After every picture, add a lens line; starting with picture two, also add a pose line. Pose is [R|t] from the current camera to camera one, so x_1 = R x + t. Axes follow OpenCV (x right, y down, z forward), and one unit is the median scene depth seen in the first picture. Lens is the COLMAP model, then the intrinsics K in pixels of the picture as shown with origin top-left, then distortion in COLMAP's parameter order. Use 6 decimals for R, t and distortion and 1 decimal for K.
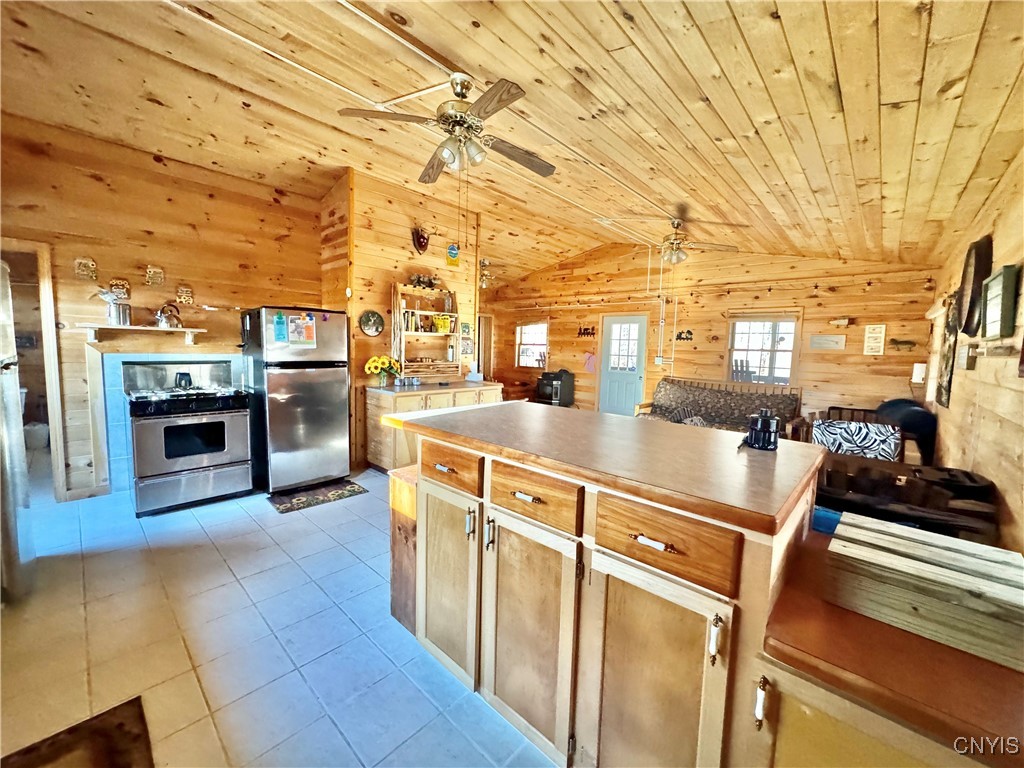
lens RADIAL K [[406.7, 0, 514.8], [0, 406.7, 381.8], [0, 0, 1]] dist [-0.000708, 0.000102]
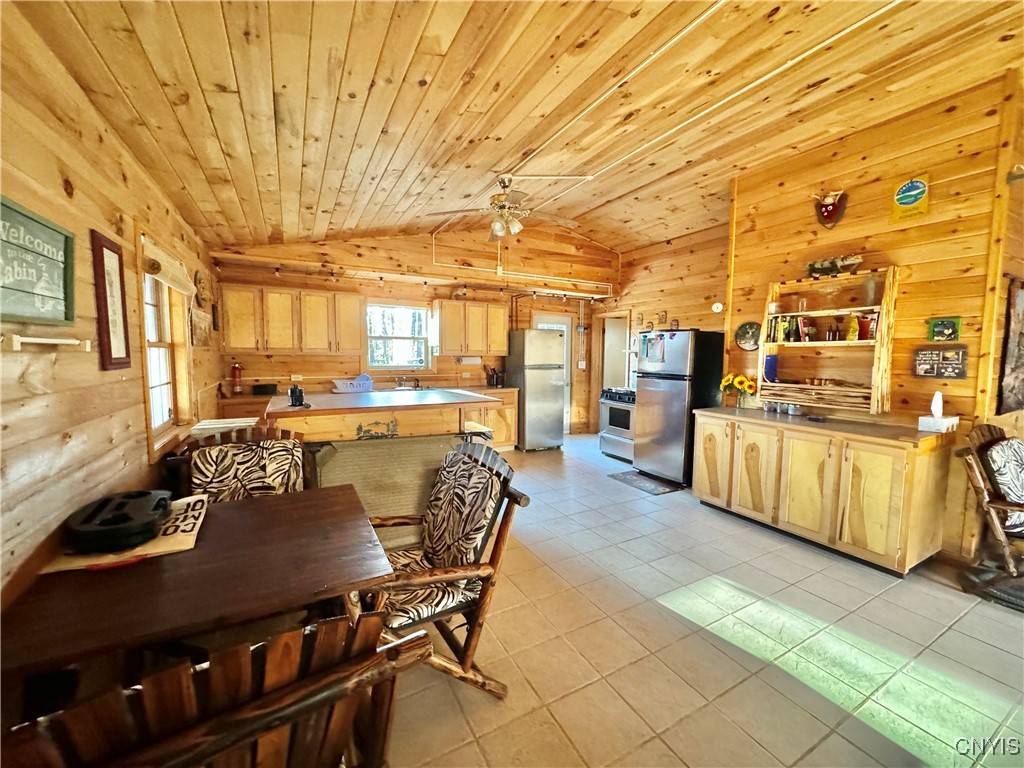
lens RADIAL K [[407.9, 0, 512.0], [0, 407.9, 384.0], [0, 0, 1]] dist [0.000350, 0.000013]
pose [[-0.325510, 0.040449, -0.944673, 0.605926], [-0.100737, 0.991915, 0.077183, -0.052134], [0.940157, 0.120287, -0.318803, 0.744152]]
